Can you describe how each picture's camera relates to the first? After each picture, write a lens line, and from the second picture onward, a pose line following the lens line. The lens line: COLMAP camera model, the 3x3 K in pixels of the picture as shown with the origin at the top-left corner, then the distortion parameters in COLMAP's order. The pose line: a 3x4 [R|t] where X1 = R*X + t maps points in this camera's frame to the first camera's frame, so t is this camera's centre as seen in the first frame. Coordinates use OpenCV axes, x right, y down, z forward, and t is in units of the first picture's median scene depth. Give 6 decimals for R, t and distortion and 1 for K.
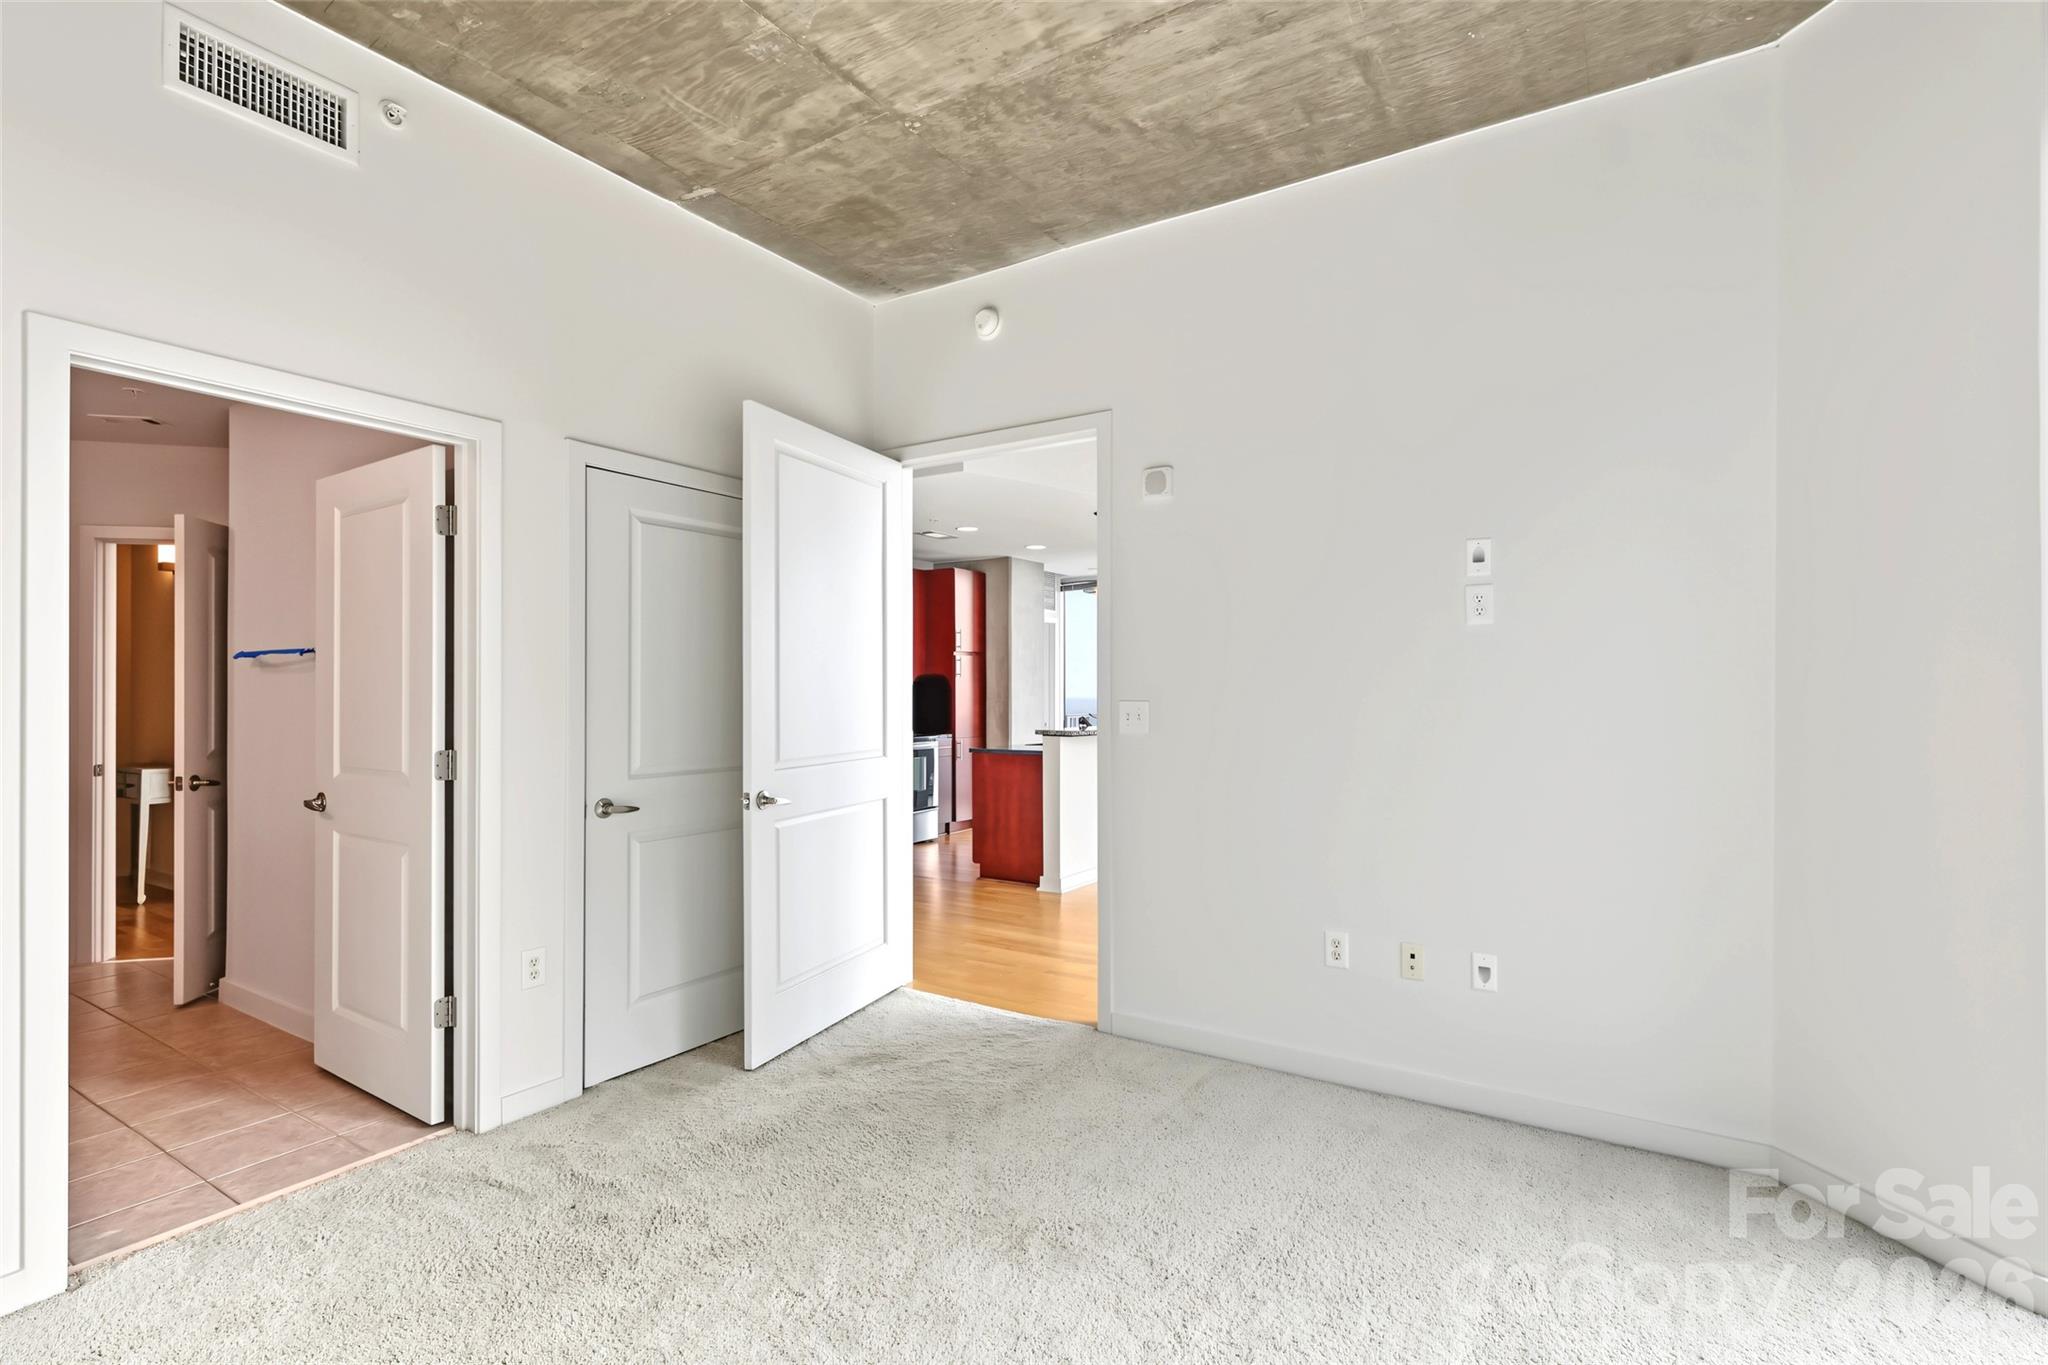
lens RADIAL K [[964.8, 0, 1028.5], [0, 964.8, 683.3], [0, 0, 1]] dist [0.002841, 0.000323]
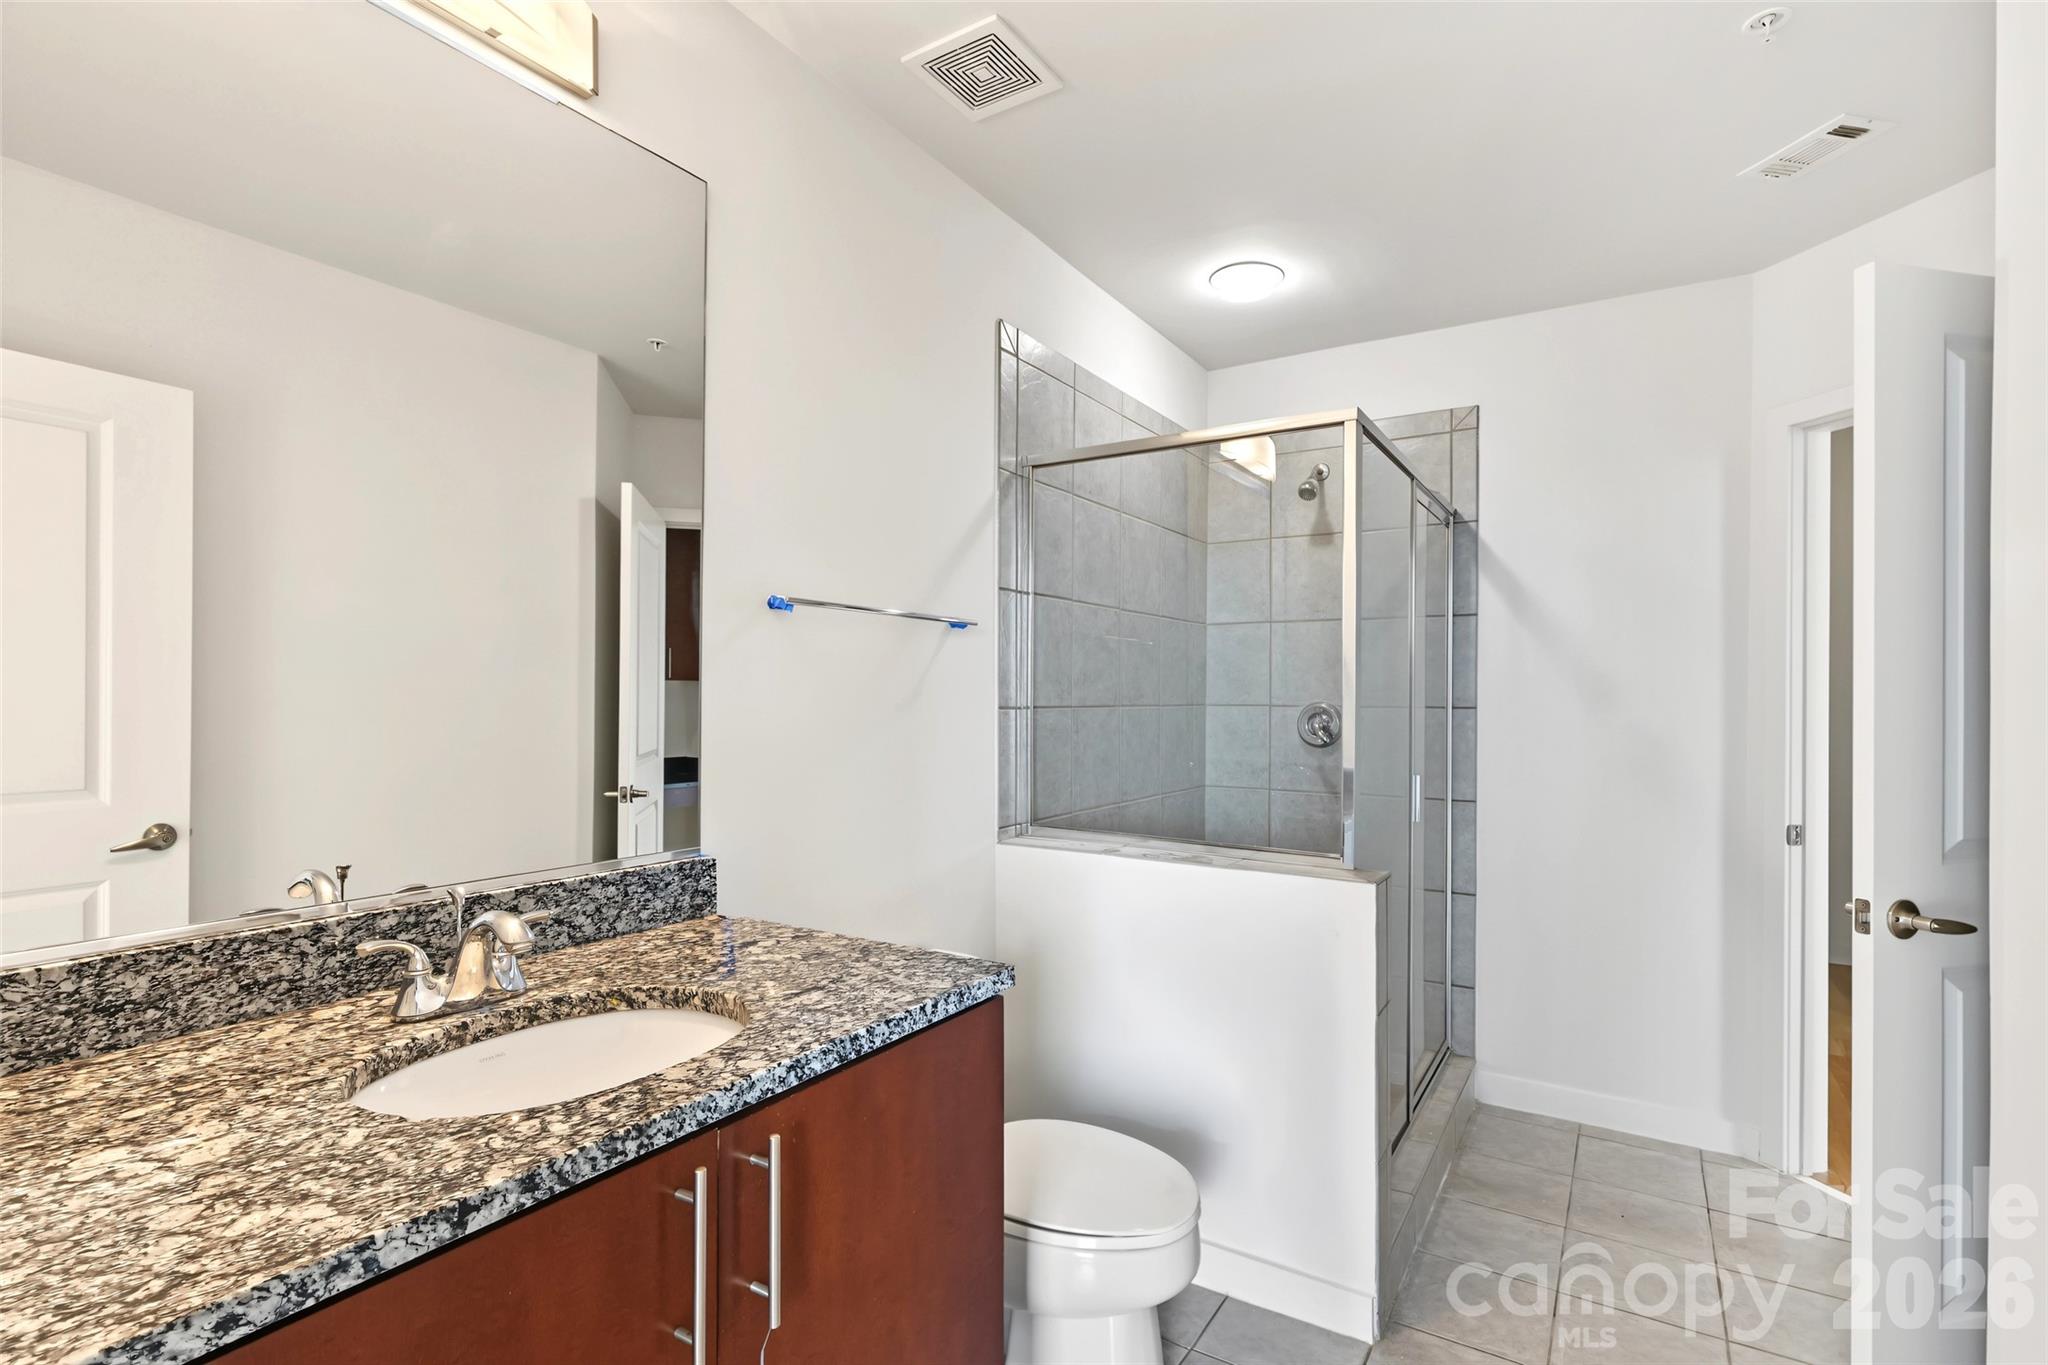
lens RADIAL K [[964.8, 0, 1026.6], [0, 964.8, 687.9], [0, 0, 1]] dist [0.002841, 0.000323]
pose [[0.001708, -0.008440, -0.999963, -0.456790], [0.008417, 0.999929, -0.008425, 0.006552], [0.999963, -0.008403, 0.001779, 0.632013]]
